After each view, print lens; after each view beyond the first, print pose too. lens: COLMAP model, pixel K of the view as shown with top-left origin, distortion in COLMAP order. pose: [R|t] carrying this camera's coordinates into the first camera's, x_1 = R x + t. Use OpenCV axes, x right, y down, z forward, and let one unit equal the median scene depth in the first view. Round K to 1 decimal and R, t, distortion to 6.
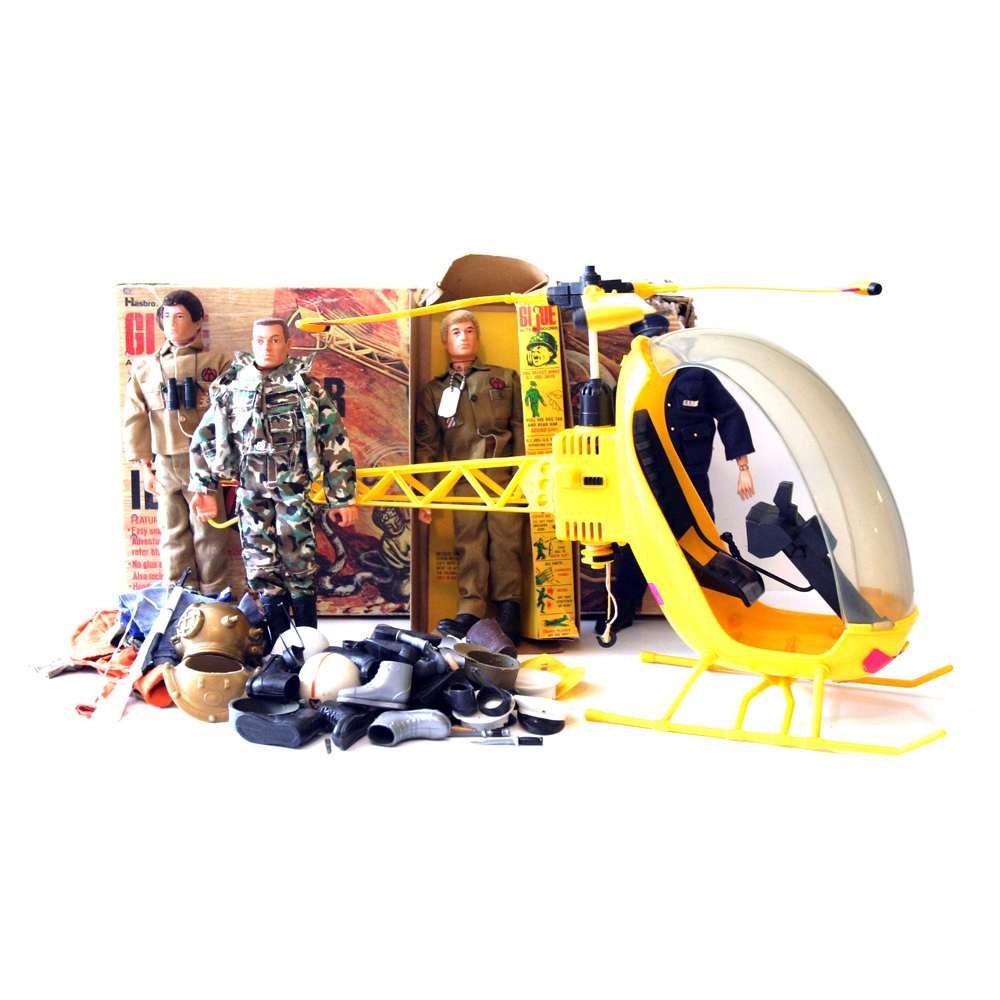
lens RADIAL K [[1305.2, 0, 499.0], [0, 1305.2, 492.2], [0, 0, 1]] dist [-0.077139, 0.000000]
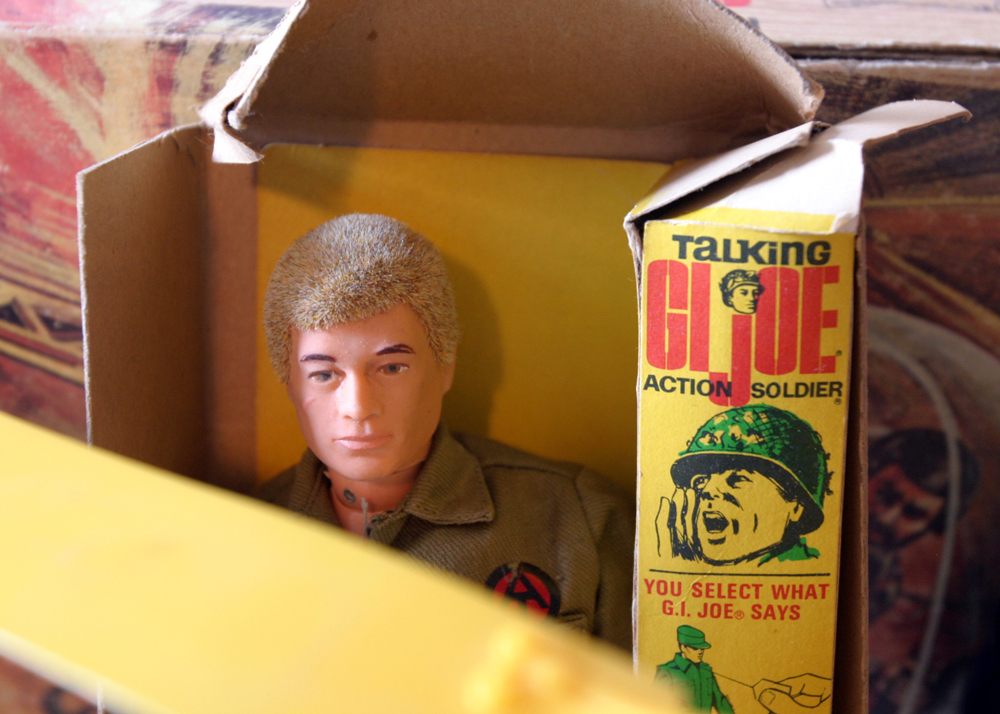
lens RADIAL K [[1626.6, 0, 493.9], [0, 1626.6, 359.9], [0, 0, 1]] dist [-0.012317, 0.000000]
pose [[0.992948, 0.070385, -0.095394, 0.016117], [-0.031550, 0.932549, 0.359663, -0.207136], [0.114275, -0.354117, 0.928193, 0.747641]]
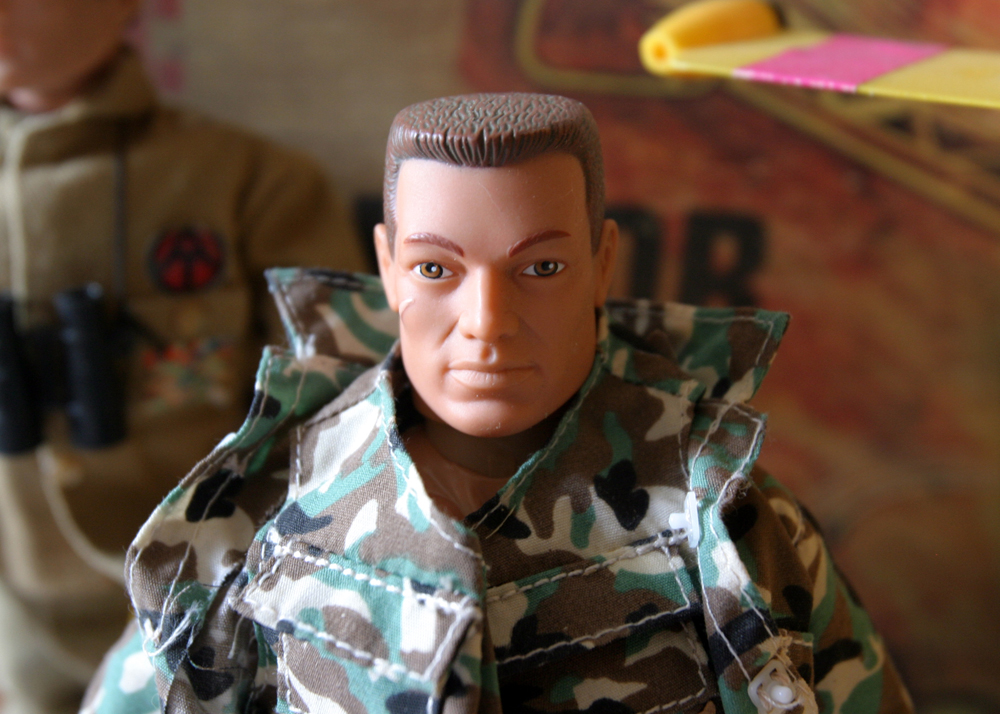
lens RADIAL K [[1396.3, 0, 498.1], [0, 1396.3, 356.4], [0, 0, 1]] dist [-0.054067, 0.000000]
pose [[0.998448, 0.047658, -0.028825, -0.161609], [-0.036626, 0.951695, 0.304853, -0.139132], [0.041961, -0.303324, 0.951963, 0.765791]]
